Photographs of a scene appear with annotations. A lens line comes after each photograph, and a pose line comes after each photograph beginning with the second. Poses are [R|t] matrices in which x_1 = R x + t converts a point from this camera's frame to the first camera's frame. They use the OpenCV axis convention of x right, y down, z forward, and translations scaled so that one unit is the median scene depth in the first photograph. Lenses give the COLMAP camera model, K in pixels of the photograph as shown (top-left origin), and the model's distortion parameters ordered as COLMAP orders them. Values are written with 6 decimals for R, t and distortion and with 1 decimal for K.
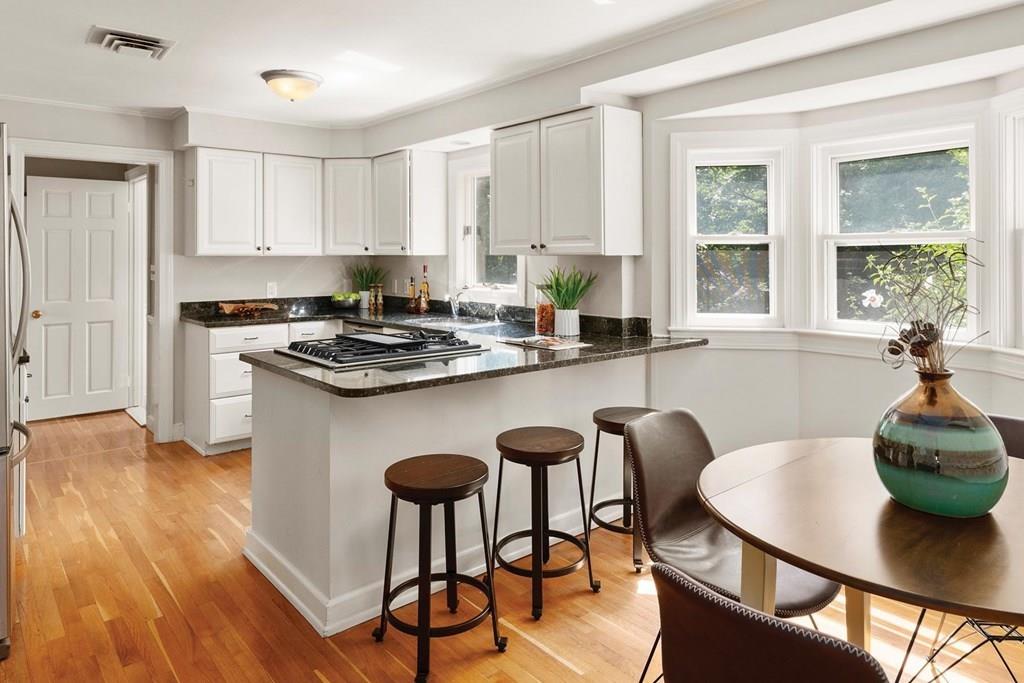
lens RADIAL K [[694.5, 0, 512.0], [0, 694.5, 341.5], [0, 0, 1]] dist [-0.001636, 0.000845]
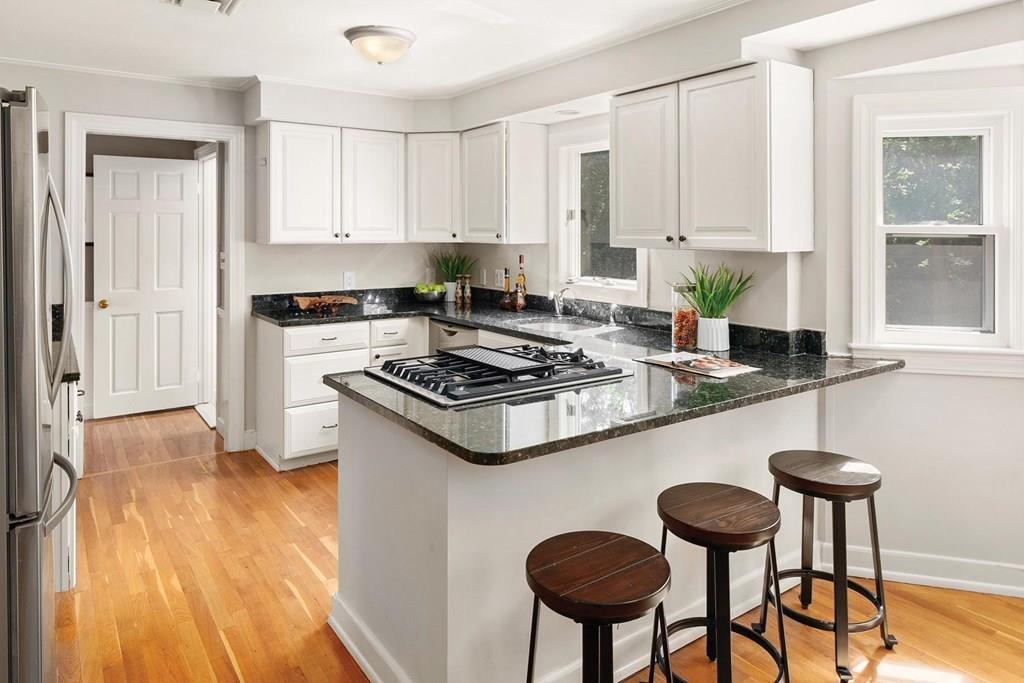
lens RADIAL K [[694.1, 0, 512.0], [0, 694.1, 341.5], [0, 0, 1]] dist [-0.002193, 0.001001]
pose [[0.996295, 0.015514, -0.084590, -0.072120], [-0.012599, 0.999312, 0.034883, -0.036539], [0.085073, -0.033688, 0.995805, 0.145877]]
